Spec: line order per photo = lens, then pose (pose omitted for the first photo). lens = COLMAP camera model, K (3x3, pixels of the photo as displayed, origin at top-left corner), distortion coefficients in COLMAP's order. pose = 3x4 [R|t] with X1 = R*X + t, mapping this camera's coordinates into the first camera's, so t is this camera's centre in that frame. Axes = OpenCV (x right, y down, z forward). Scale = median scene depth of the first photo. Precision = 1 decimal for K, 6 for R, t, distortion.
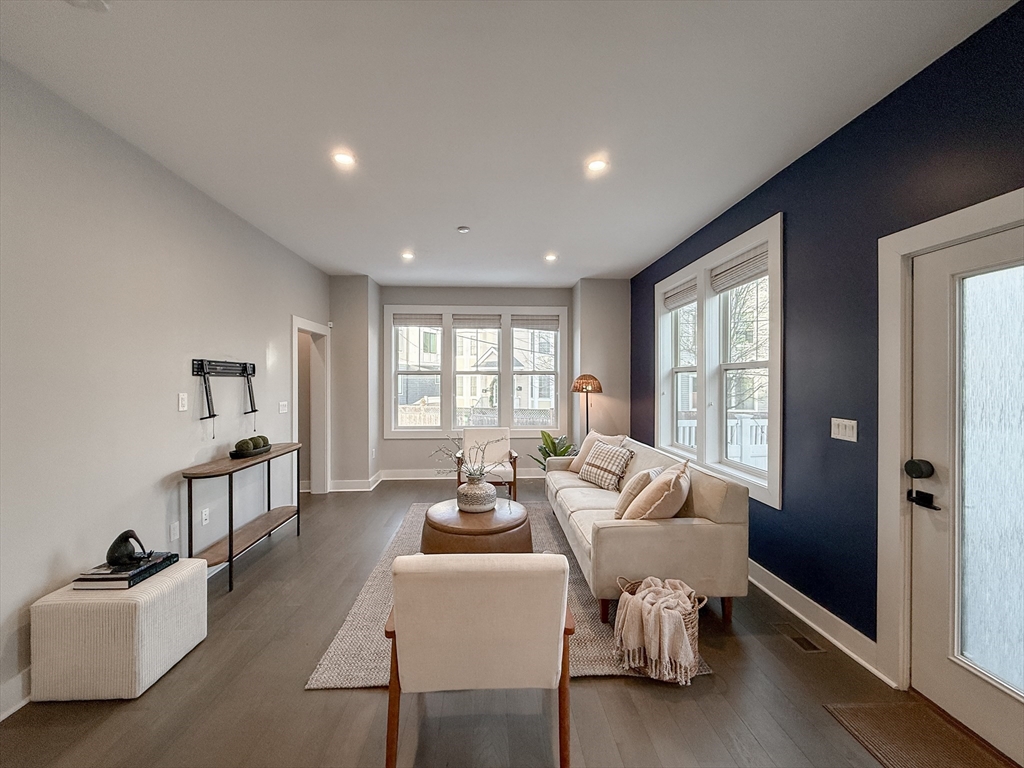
lens RADIAL K [[406.1, 0, 507.1], [0, 406.1, 380.5], [0, 0, 1]] dist [0.000306, 0.000309]
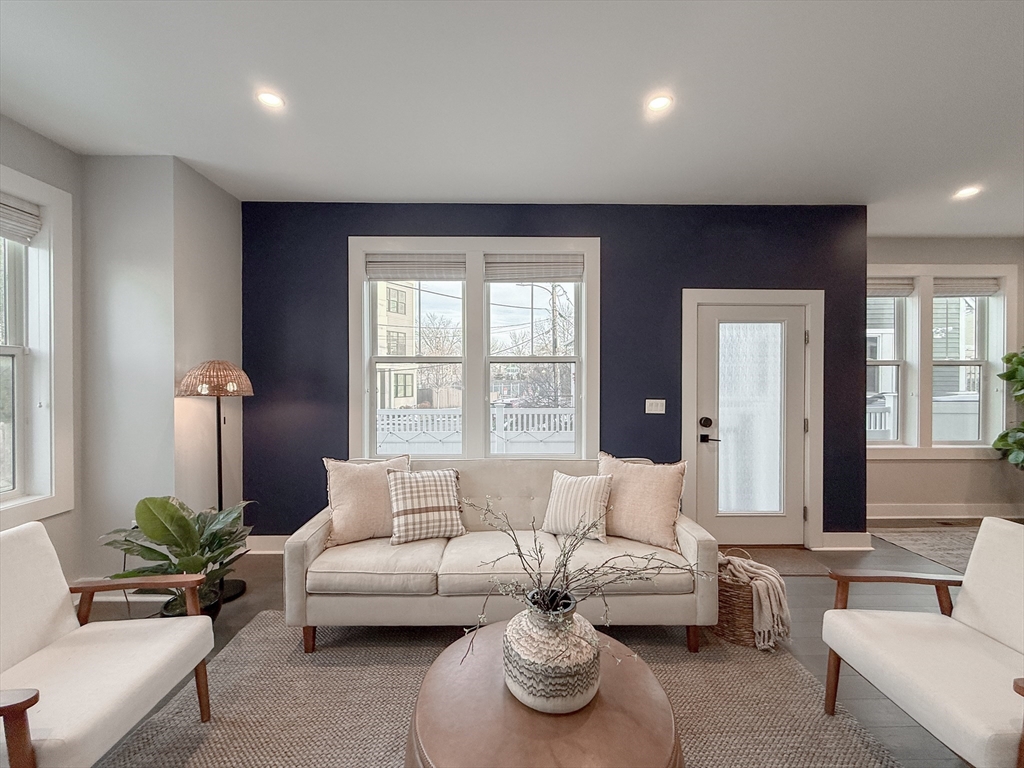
lens RADIAL K [[411.2, 0, 505.6], [0, 411.2, 383.2], [0, 0, 1]] dist [0.000093, 0.000176]
pose [[0.038055, -0.016197, 0.999144, -0.414032], [-0.000277, 0.999868, 0.016220, 0.005477], [-0.999276, -0.000894, 0.038046, 0.863752]]
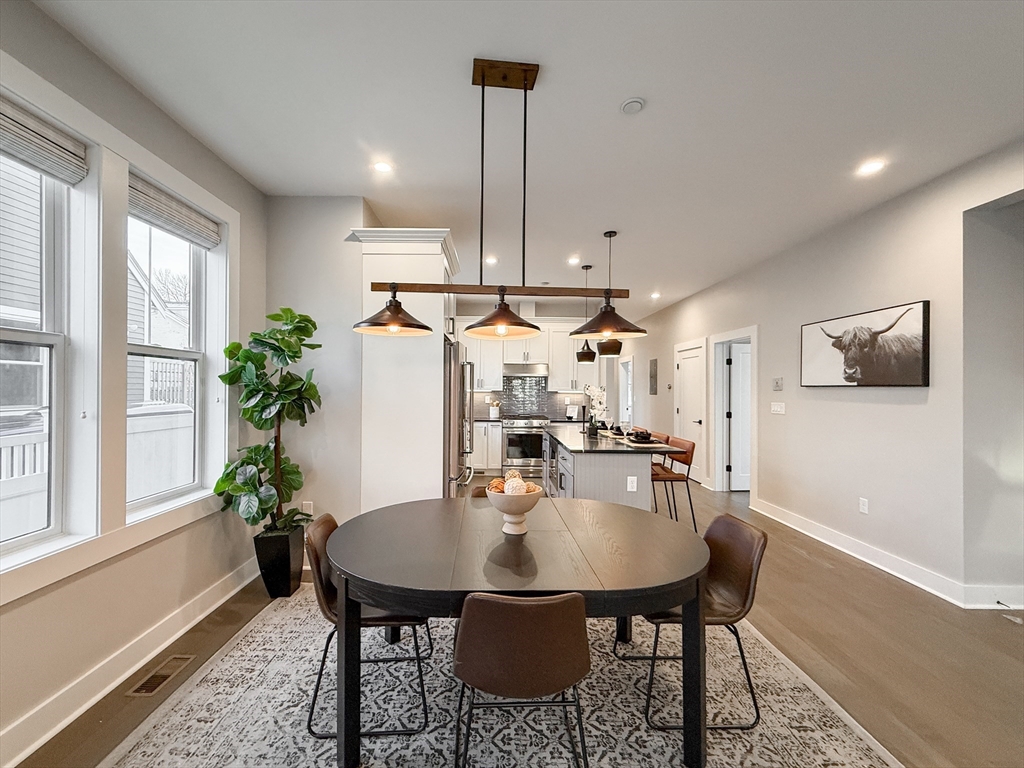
lens RADIAL K [[413.5, 0, 484.9], [0, 413.5, 385.4], [0, 0, 1]] dist [-0.002195, 0.000005]
pose [[-0.997630, -0.005443, 0.068588, 0.221780], [-0.006099, 0.999938, -0.009362, 0.019750], [-0.068532, -0.009758, -0.997601, 0.271611]]
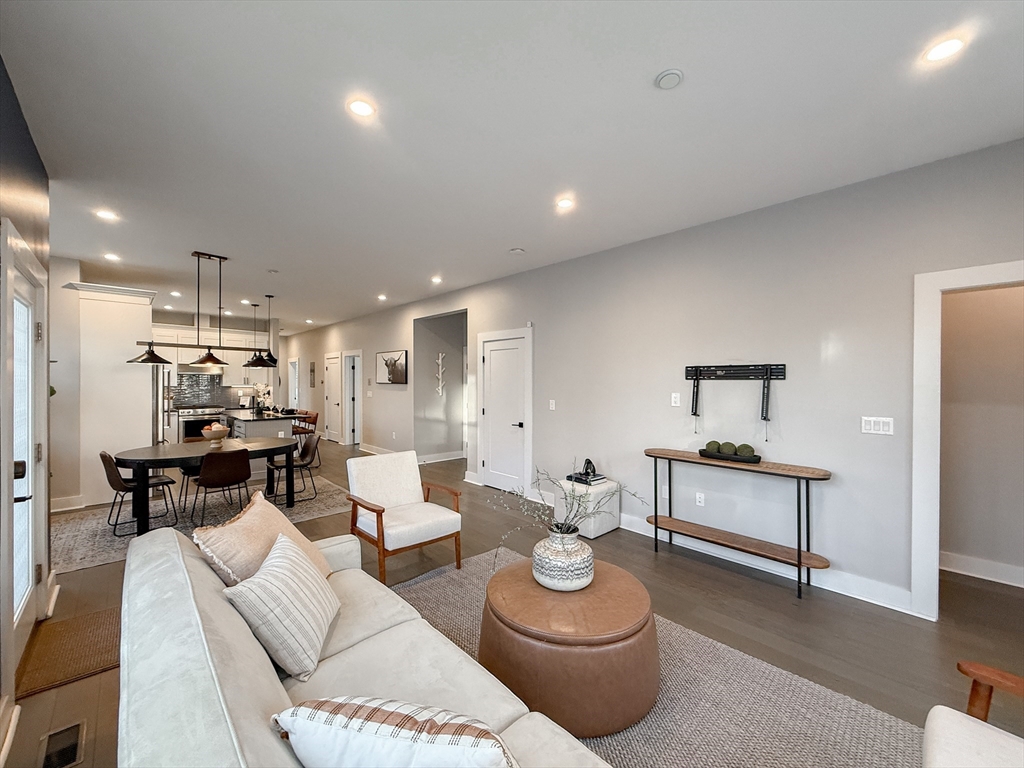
lens RADIAL K [[413.8, 0, 516.7], [0, 413.8, 383.4], [0, 0, 1]] dist [0.000720, 0.000037]
pose [[-0.752054, 0.001534, -0.659099, 0.352110], [-0.002675, 0.999982, 0.005380, -0.004231], [0.659096, 0.005809, -0.752037, 1.227750]]
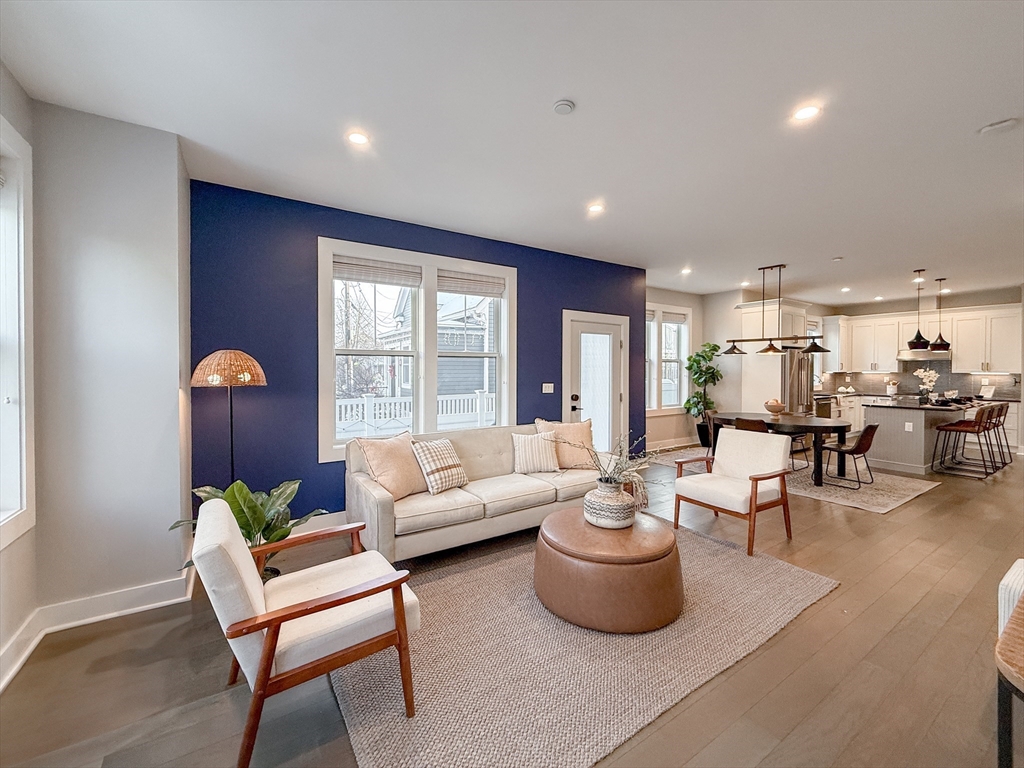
lens RADIAL K [[406.1, 0, 507.1], [0, 406.1, 380.5], [0, 0, 1]] dist [0.000306, 0.000309]
pose [[-0.488333, -0.024268, 0.872320, -0.570811], [-0.000095, 0.999615, 0.027757, 0.009473], [-0.872657, 0.013472, -0.488147, 1.311012]]
